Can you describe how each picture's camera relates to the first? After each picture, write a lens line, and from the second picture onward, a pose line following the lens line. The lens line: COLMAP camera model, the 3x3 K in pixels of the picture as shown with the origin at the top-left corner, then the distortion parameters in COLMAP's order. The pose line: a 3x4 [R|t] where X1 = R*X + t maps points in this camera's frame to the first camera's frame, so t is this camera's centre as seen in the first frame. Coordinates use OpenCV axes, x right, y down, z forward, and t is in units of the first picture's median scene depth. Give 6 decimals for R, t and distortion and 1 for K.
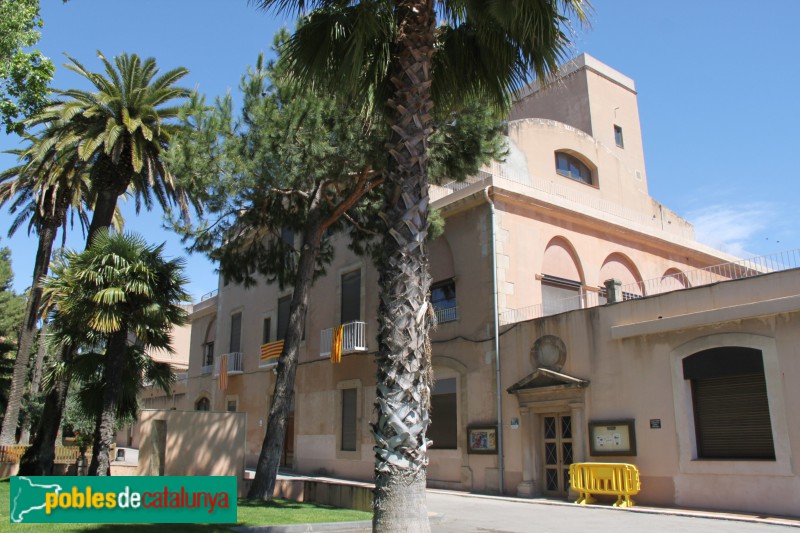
lens RADIAL K [[657.8, 0, 400.0], [0, 657.8, 266.5], [0, 0, 1]] dist [-0.191108, 0.179801]
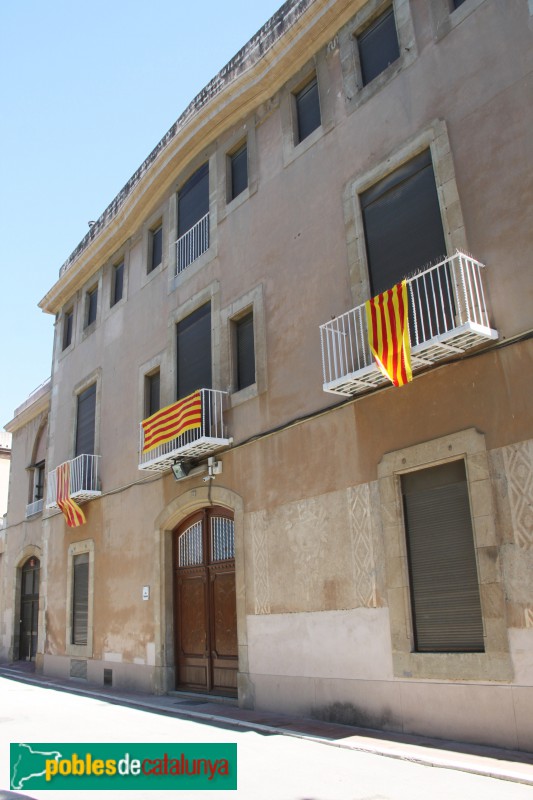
lens RADIAL K [[657.8, 0, 265.8], [0, 657.8, 423.0], [0, 0, 1]] dist [-0.191108, 0.179801]
pose [[0.998994, -0.033783, 0.029494, -0.144062], [0.034694, 0.998919, -0.030928, 0.143473], [-0.028418, 0.031920, 0.999086, 0.554644]]
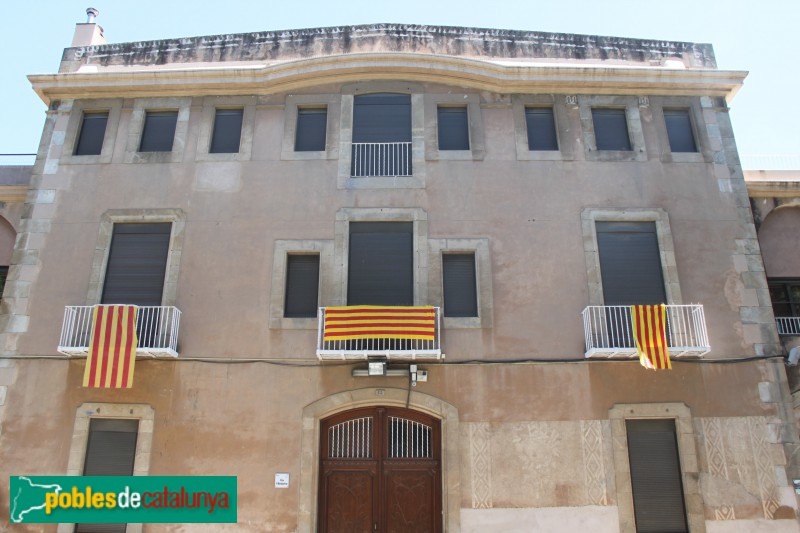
lens RADIAL K [[657.8, 0, 400.0], [0, 657.8, 266.5], [0, 0, 1]] dist [-0.191108, 0.179801]
pose [[0.607224, 0.289424, 0.739941, -0.539217], [-0.205850, 0.956802, -0.205320, 0.182032], [-0.767401, -0.027641, 0.640571, 0.685378]]
